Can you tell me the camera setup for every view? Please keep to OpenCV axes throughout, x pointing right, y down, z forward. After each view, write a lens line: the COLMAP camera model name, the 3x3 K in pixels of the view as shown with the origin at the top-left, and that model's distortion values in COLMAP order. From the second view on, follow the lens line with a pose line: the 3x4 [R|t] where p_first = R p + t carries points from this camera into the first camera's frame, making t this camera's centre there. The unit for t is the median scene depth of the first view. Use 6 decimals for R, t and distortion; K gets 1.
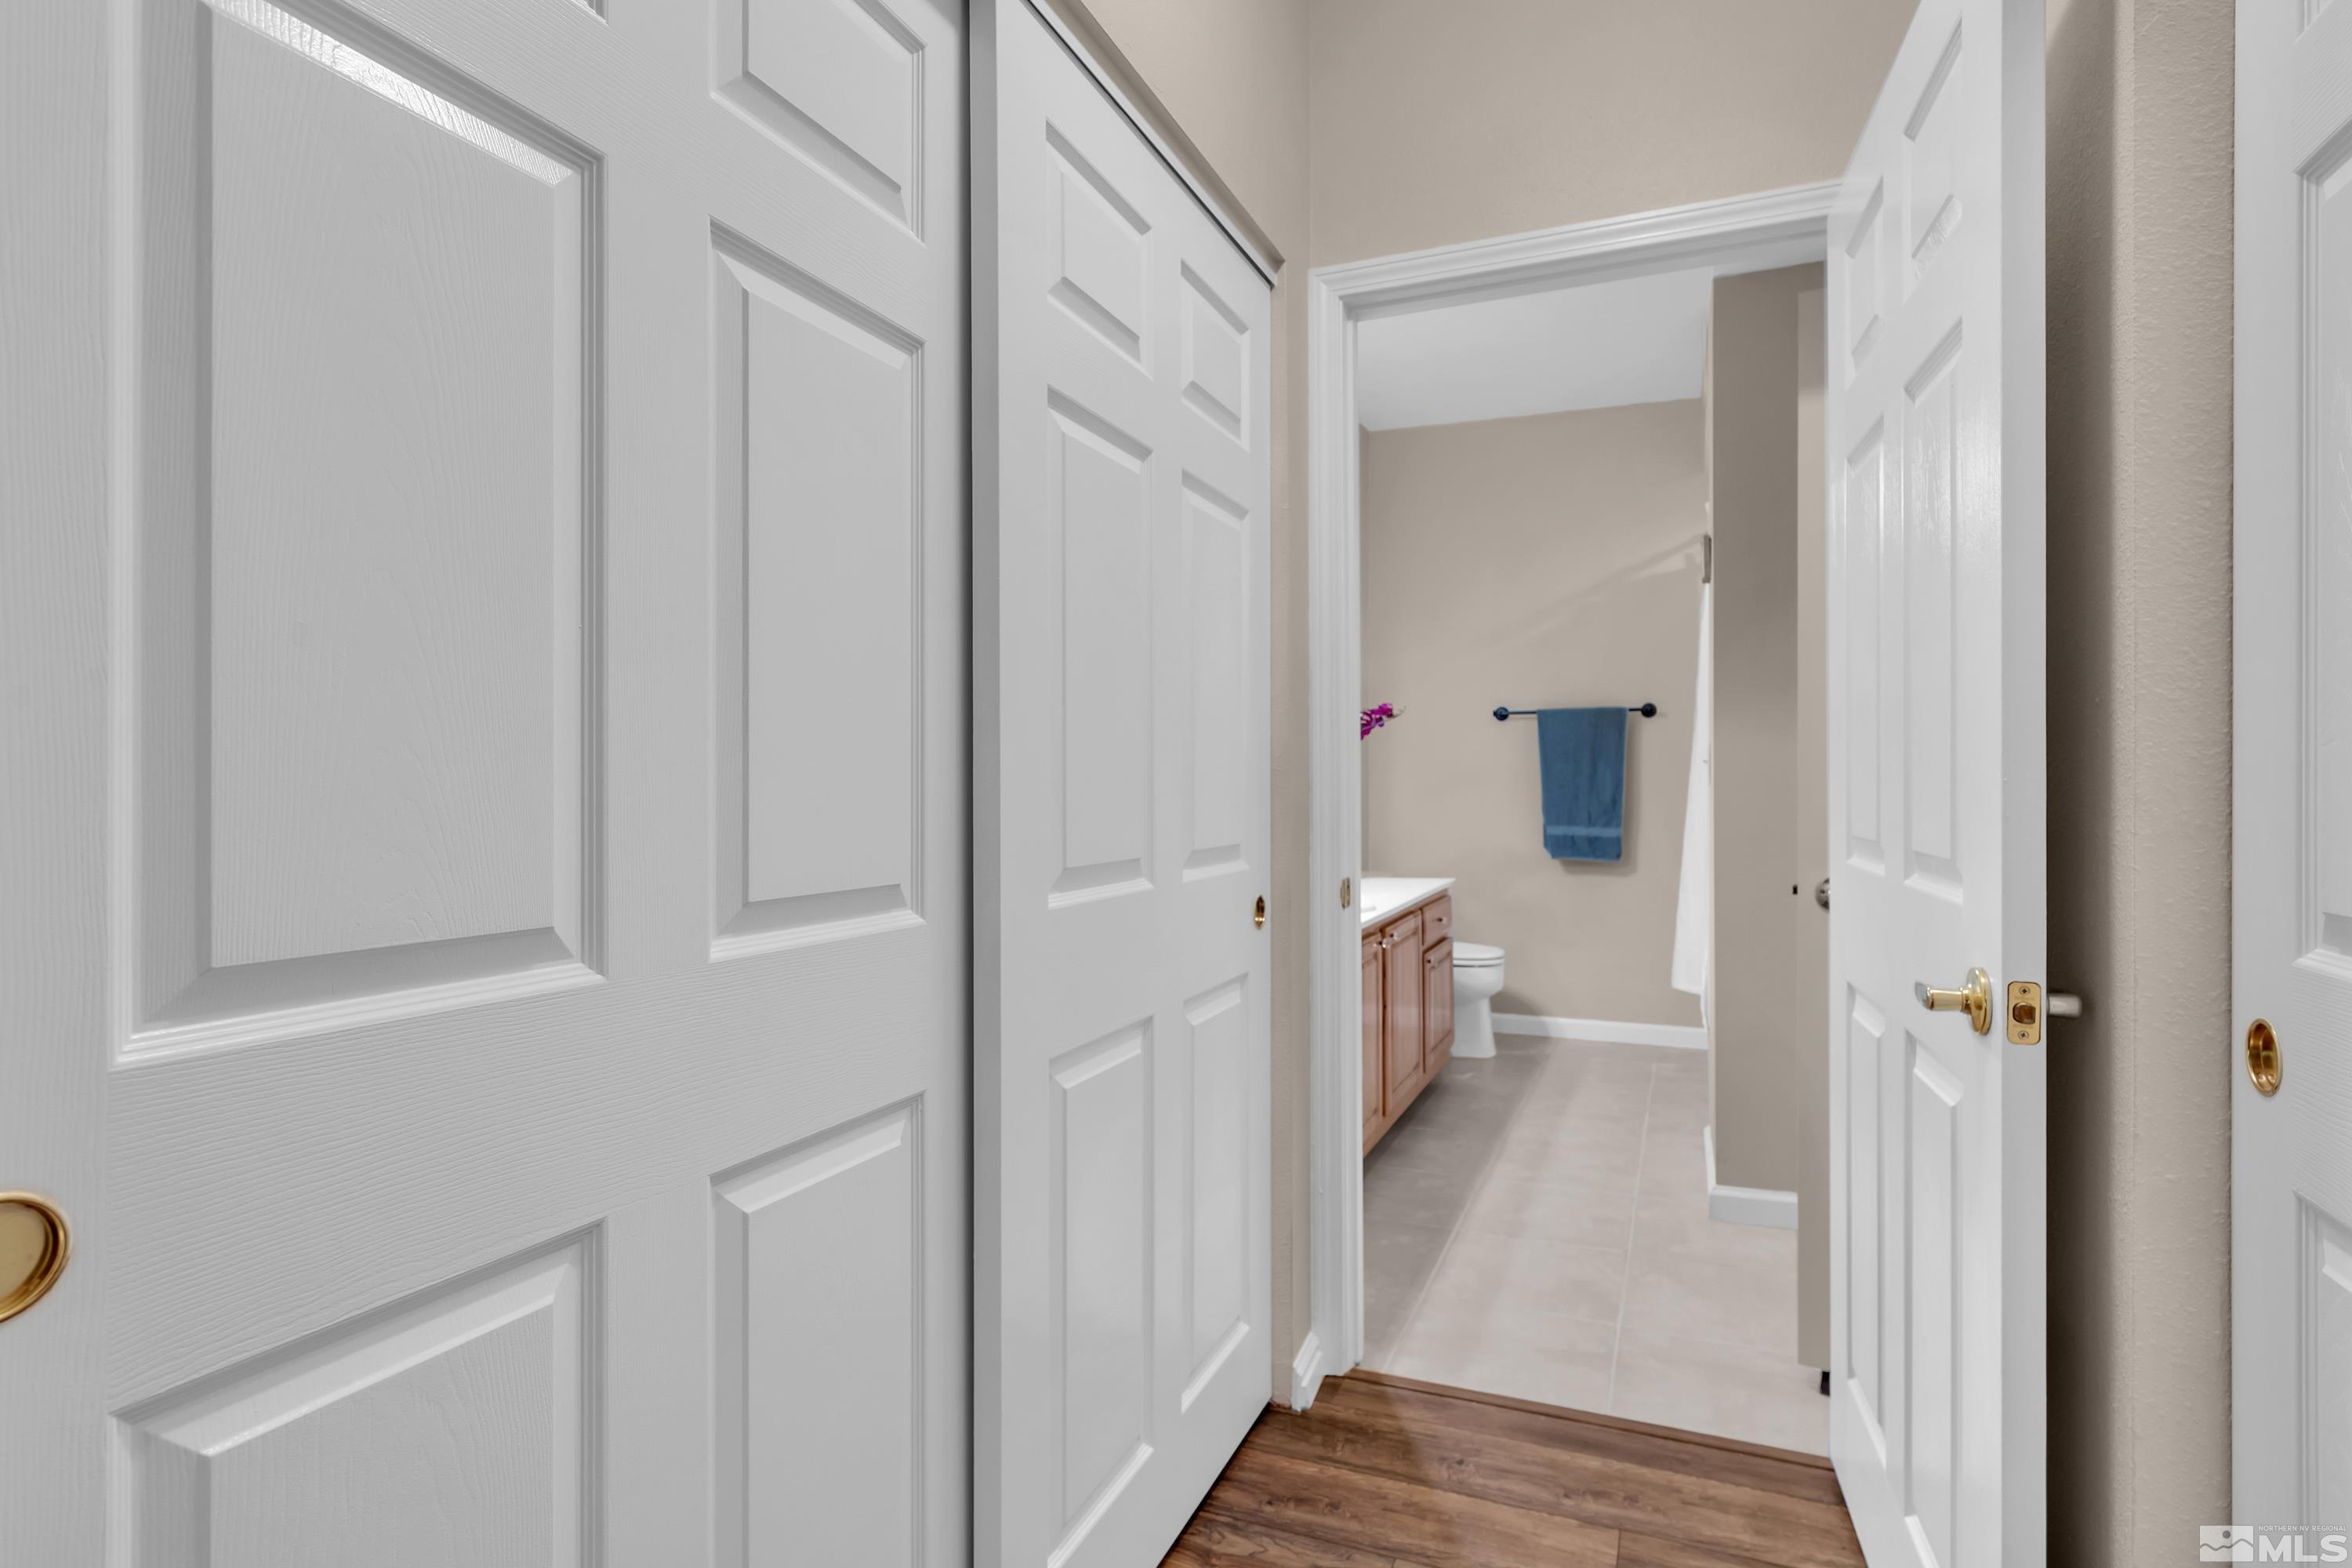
lens RADIAL K [[1169.9, 0, 1175.8], [0, 1169.9, 779.8], [0, 0, 1]] dist [0.007068, -0.000507]
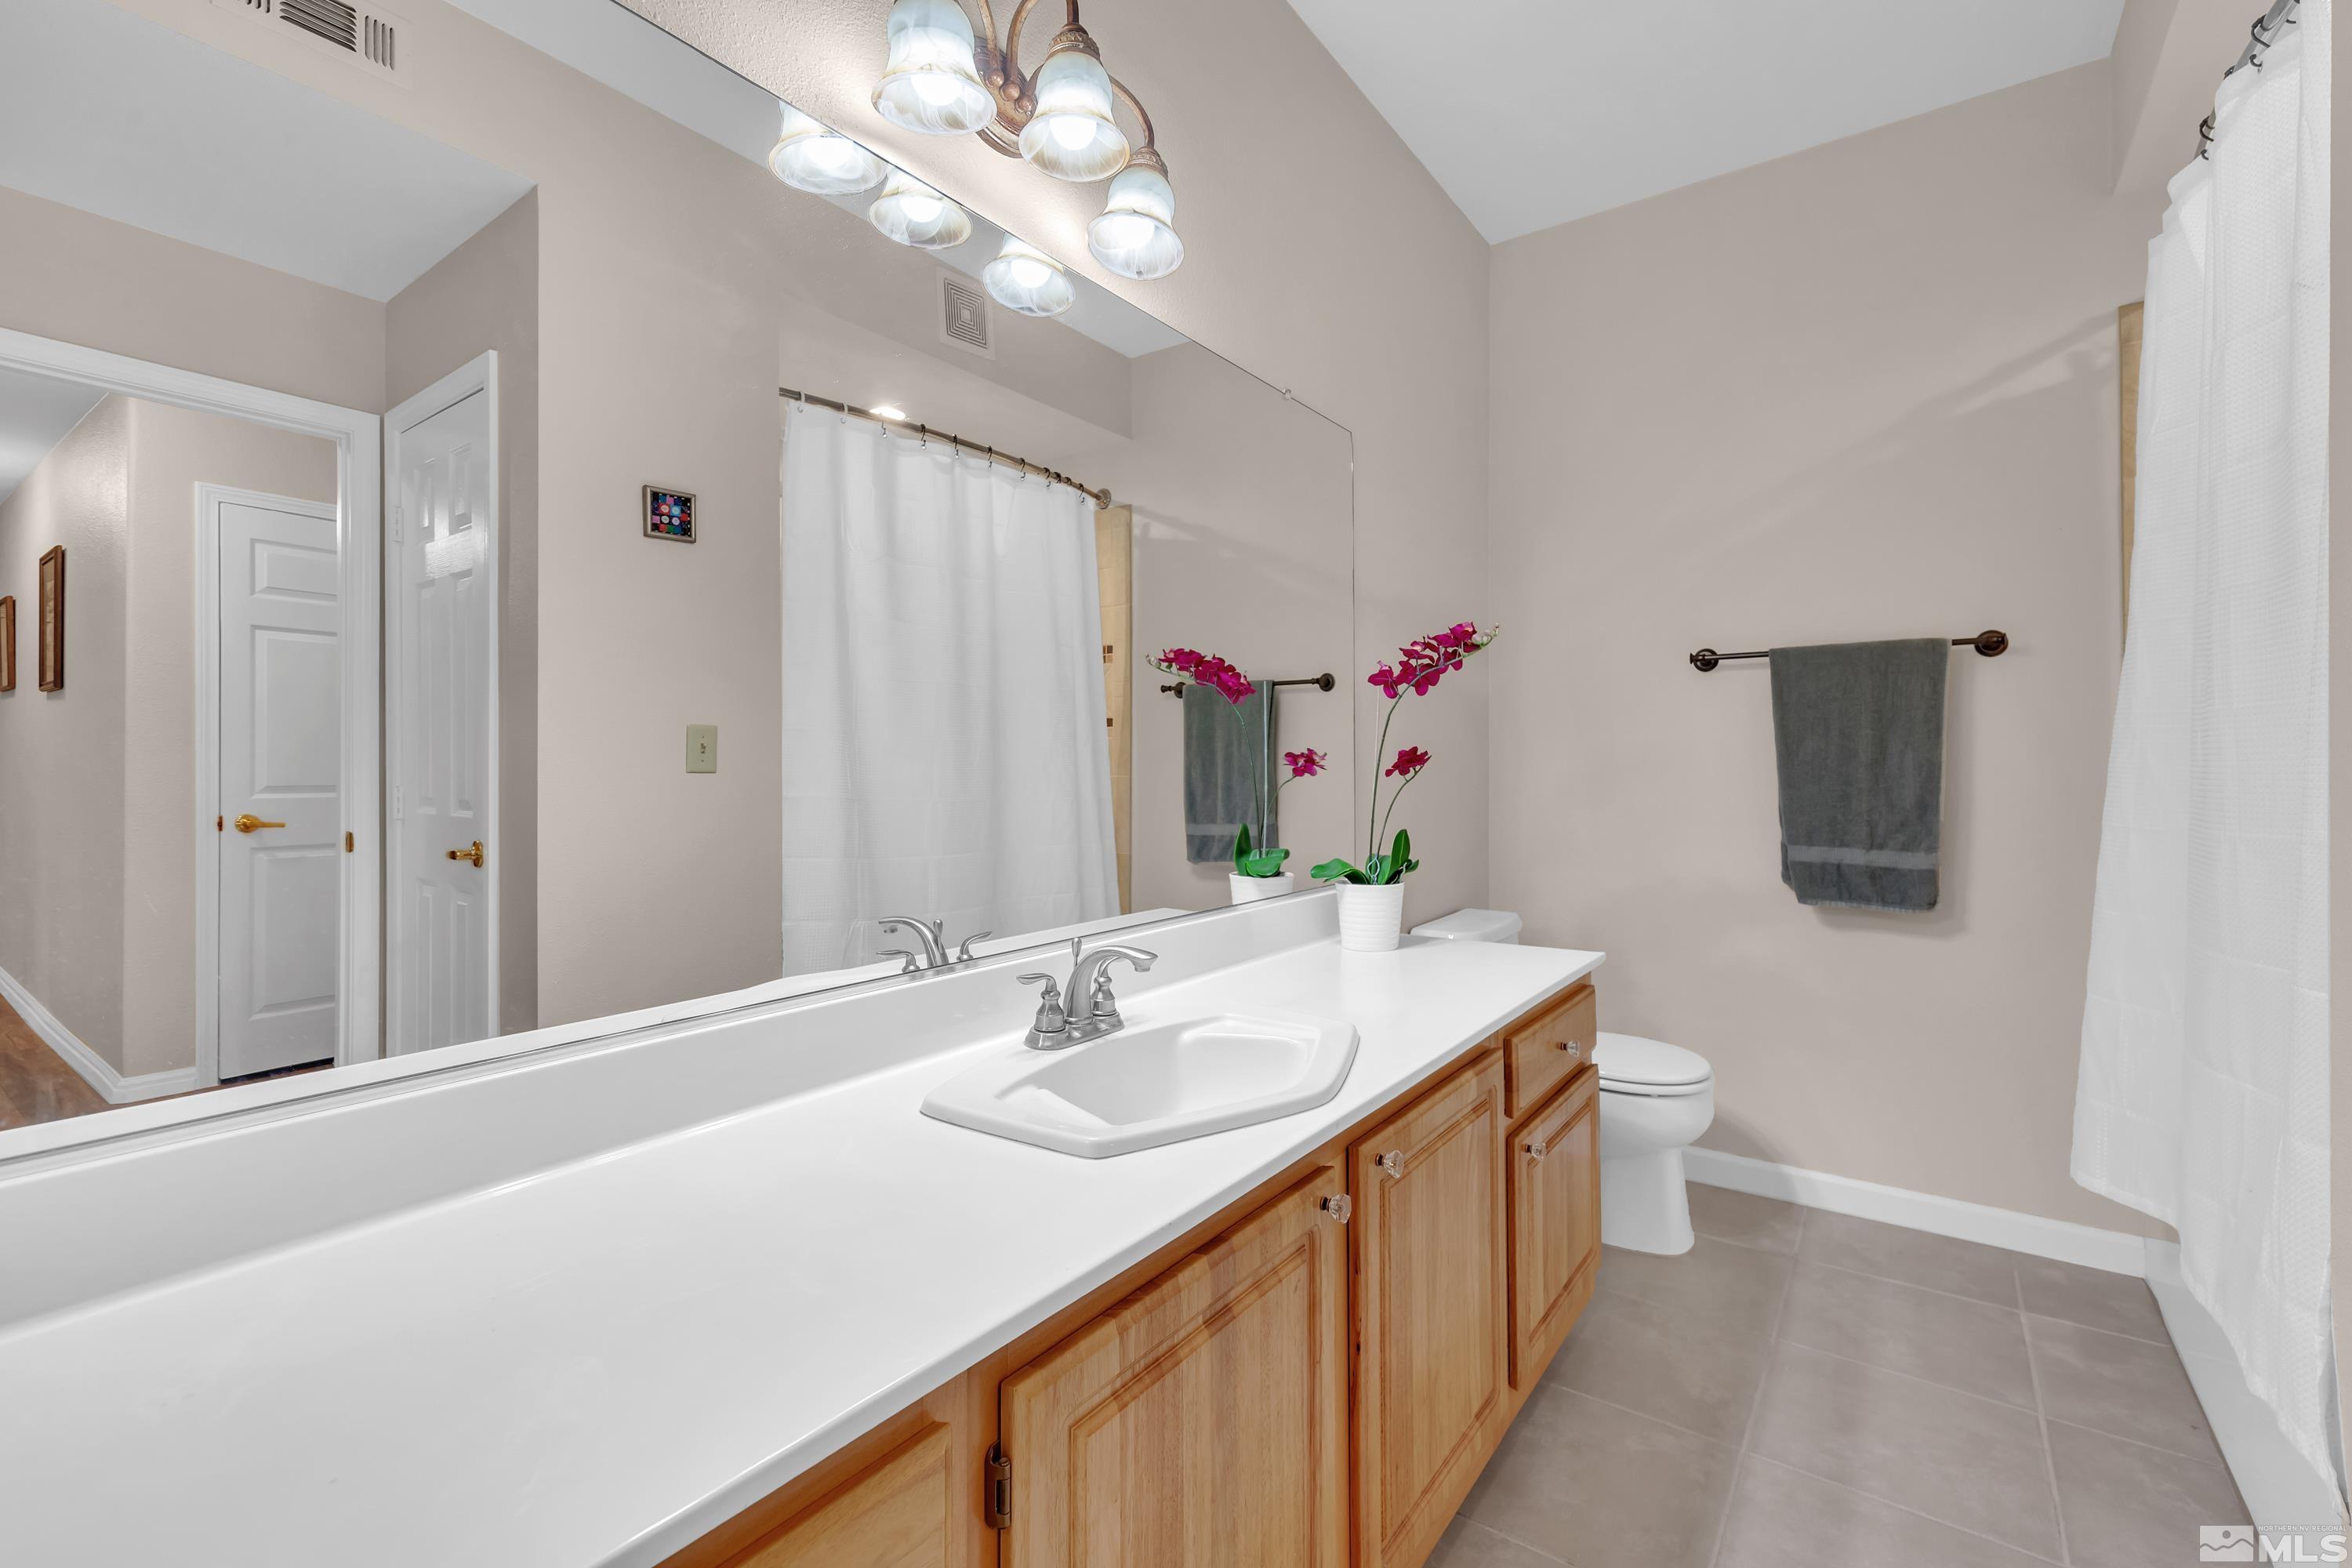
lens RADIAL K [[1009.9, 0, 1175.8], [0, 1009.9, 769.6], [0, 0, 1]] dist [0.003166, -0.000238]
pose [[0.975150, -0.001787, -0.221537, 0.130991], [0.000633, 0.999986, -0.005279, 0.003245], [0.221543, 0.005007, 0.975138, 0.443222]]
